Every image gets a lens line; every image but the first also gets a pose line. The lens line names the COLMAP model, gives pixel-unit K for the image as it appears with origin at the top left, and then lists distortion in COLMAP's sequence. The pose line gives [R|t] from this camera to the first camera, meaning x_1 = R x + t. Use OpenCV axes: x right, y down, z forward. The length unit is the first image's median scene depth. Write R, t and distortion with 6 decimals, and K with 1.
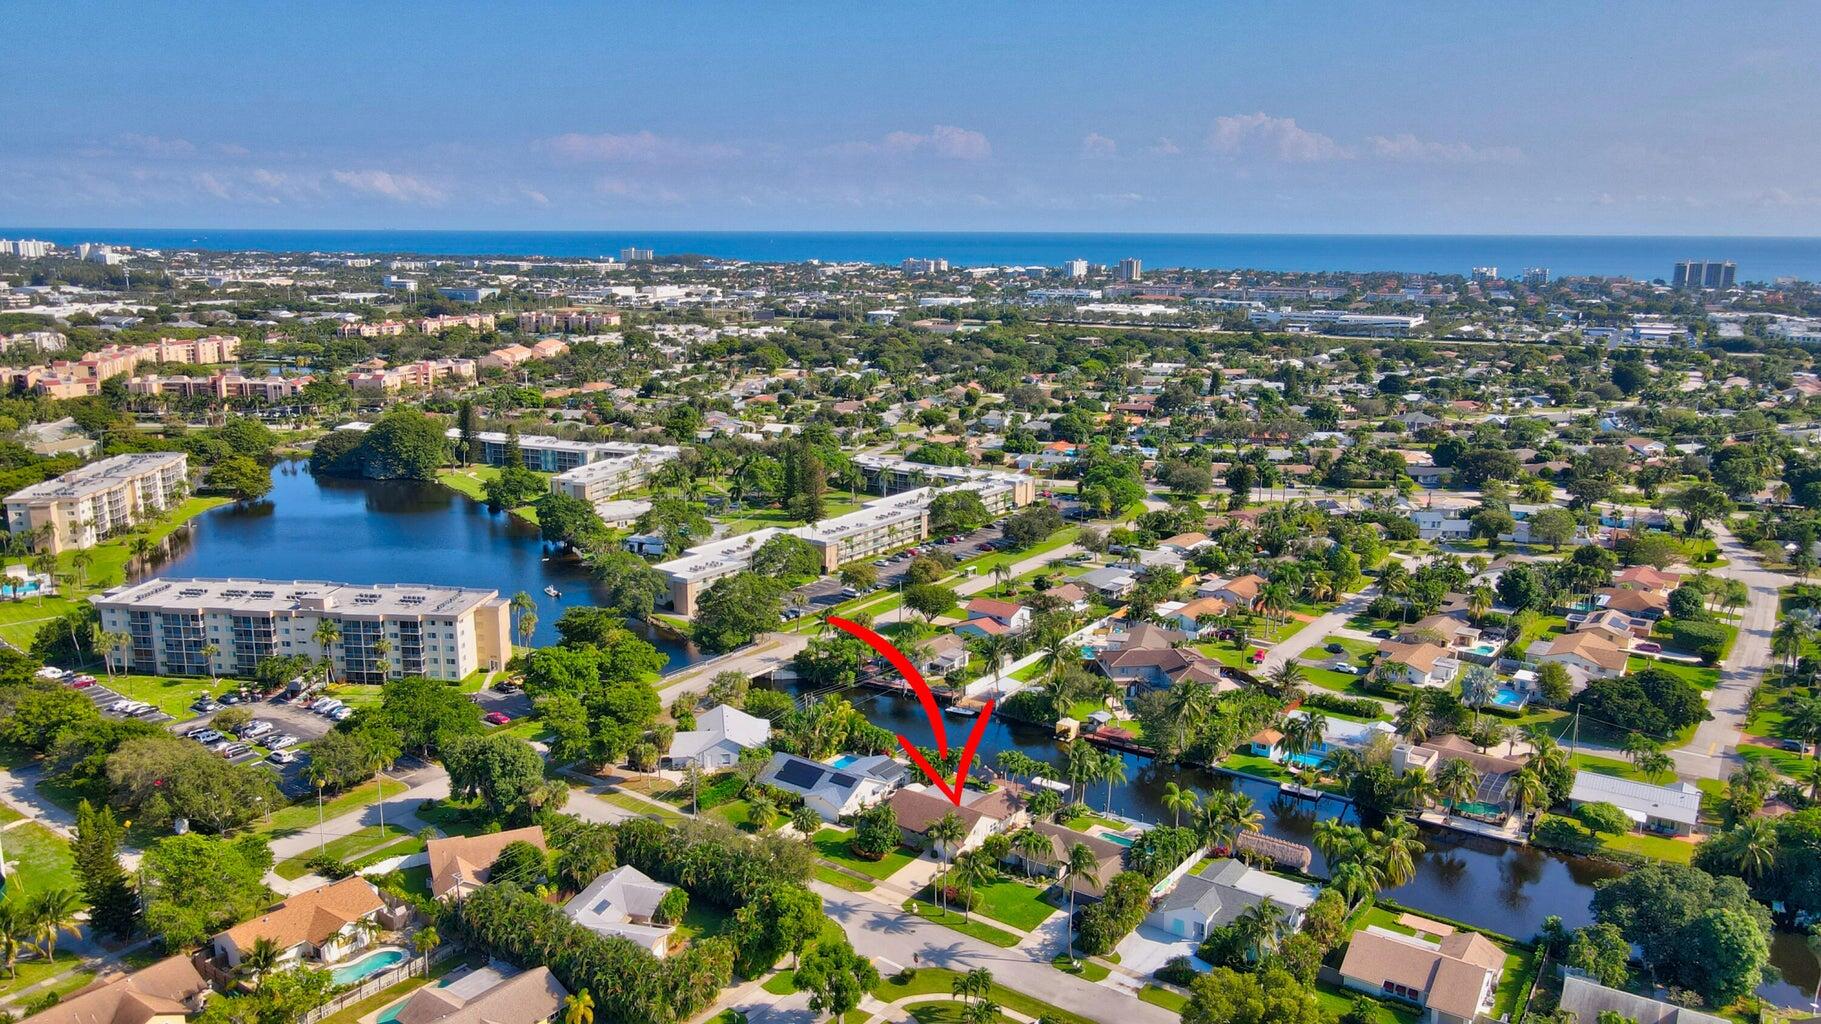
lens RADIAL K [[1351.0, 0, 916.1], [0, 1351.0, 504.9], [0, 0, 1]] dist [-0.006026, 0.023020]
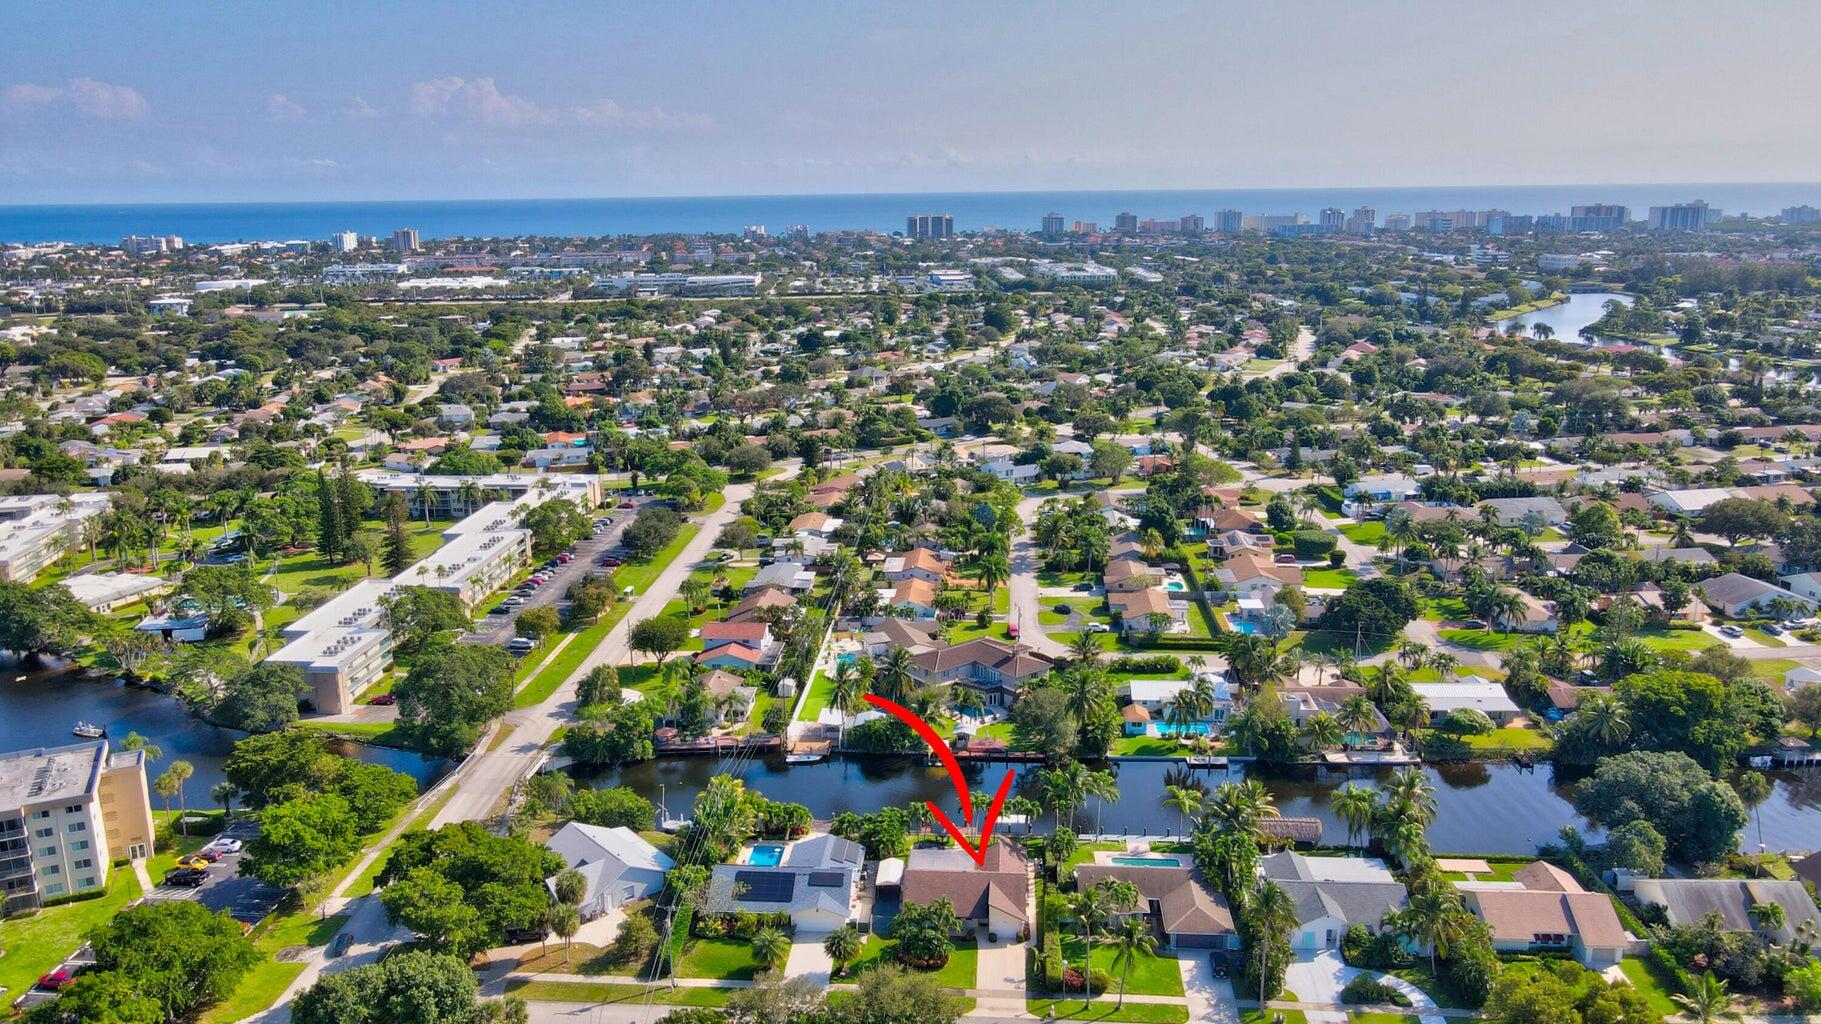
lens RADIAL K [[1351.0, 0, 912.4], [0, 1351.0, 516.2], [0, 0, 1]] dist [-0.006026, 0.023020]
pose [[0.853793, -0.139216, 0.501654, -0.270931], [0.122617, 0.990249, 0.066119, -0.040380], [-0.505967, 0.005059, 0.862538, 0.199795]]
